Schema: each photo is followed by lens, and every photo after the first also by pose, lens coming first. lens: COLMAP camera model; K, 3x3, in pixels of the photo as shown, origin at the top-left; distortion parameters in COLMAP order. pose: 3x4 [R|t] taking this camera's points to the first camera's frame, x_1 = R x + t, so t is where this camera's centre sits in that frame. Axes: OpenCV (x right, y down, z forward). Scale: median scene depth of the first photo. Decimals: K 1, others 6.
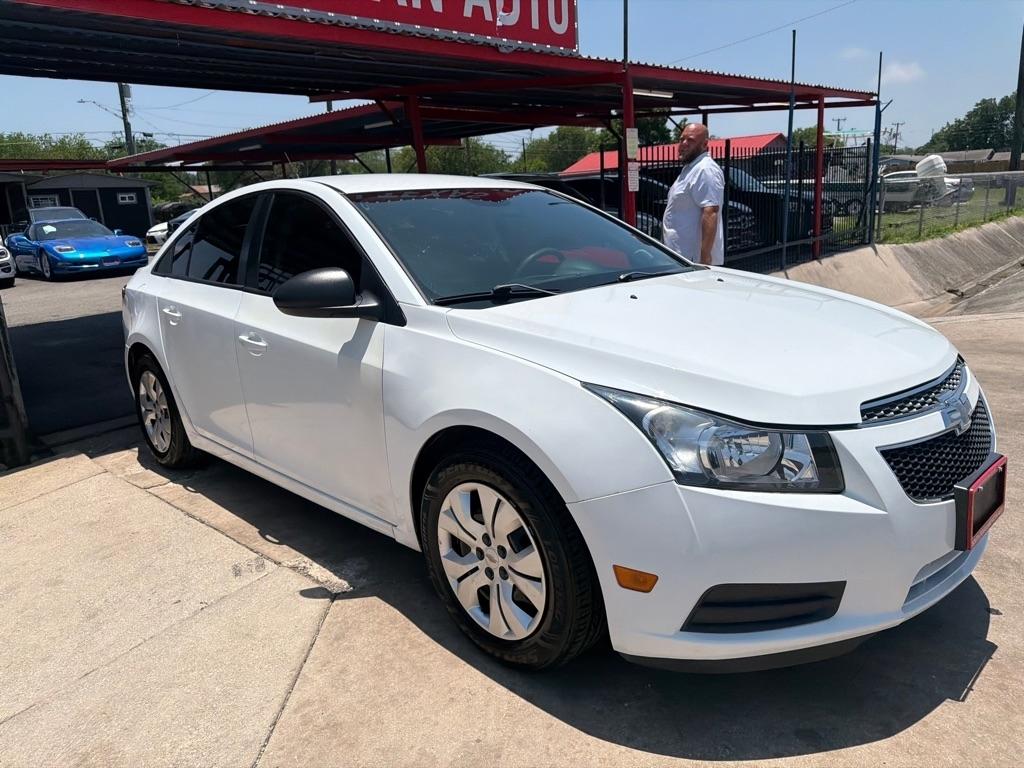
lens RADIAL K [[730.1, 0, 509.8], [0, 730.1, 385.3], [0, 0, 1]] dist [0.005125, -0.007435]
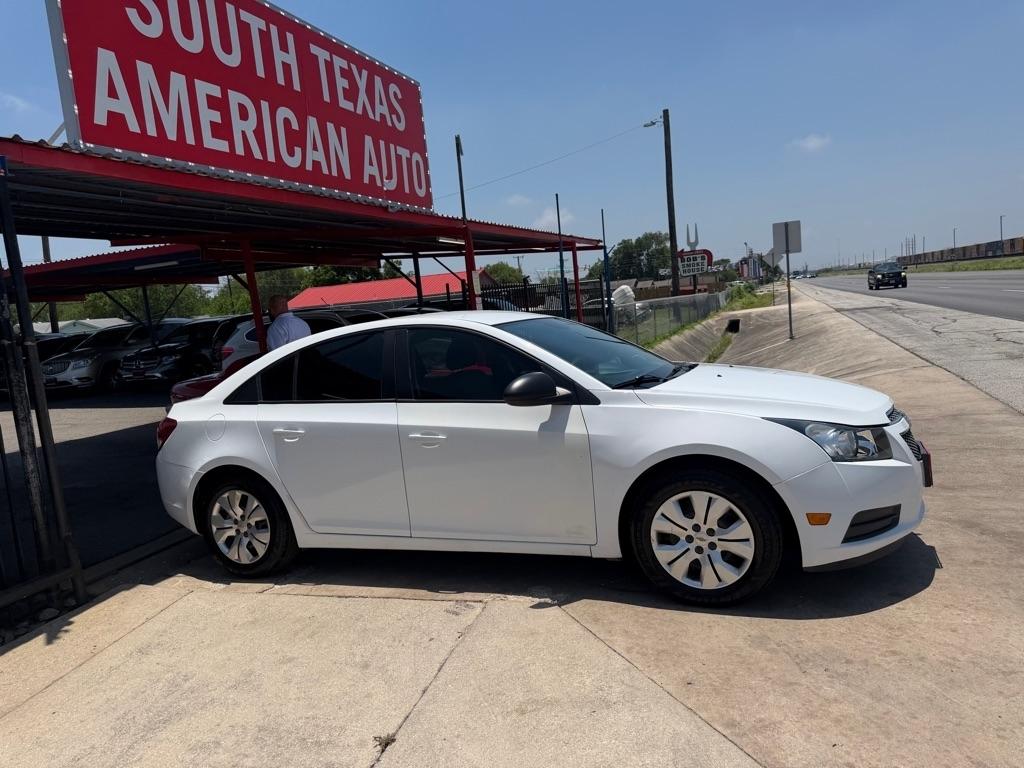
lens RADIAL K [[724.3, 0, 508.5], [0, 724.3, 400.2], [0, 0, 1]] dist [0.038265, -0.061236]
pose [[0.922044, -0.079713, 0.378789, -0.737999], [0.136735, 0.982553, -0.126070, 0.060798], [-0.362131, 0.168036, 0.916856, -0.265624]]
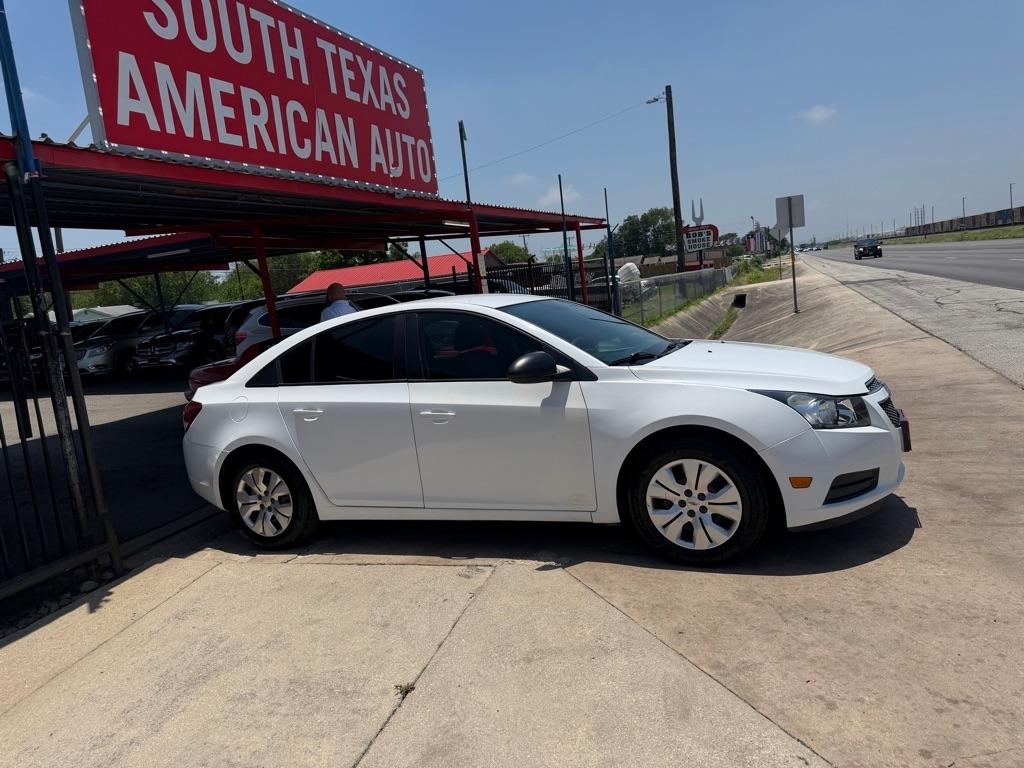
lens RADIAL K [[723.0, 0, 509.0], [0, 723.0, 387.9], [0, 0, 1]] dist [0.058748, -0.100849]
pose [[0.924599, -0.101512, 0.367168, -0.766244], [0.153828, 0.981256, -0.116077, 0.075746], [-0.348503, 0.163806, 0.922883, -0.355369]]
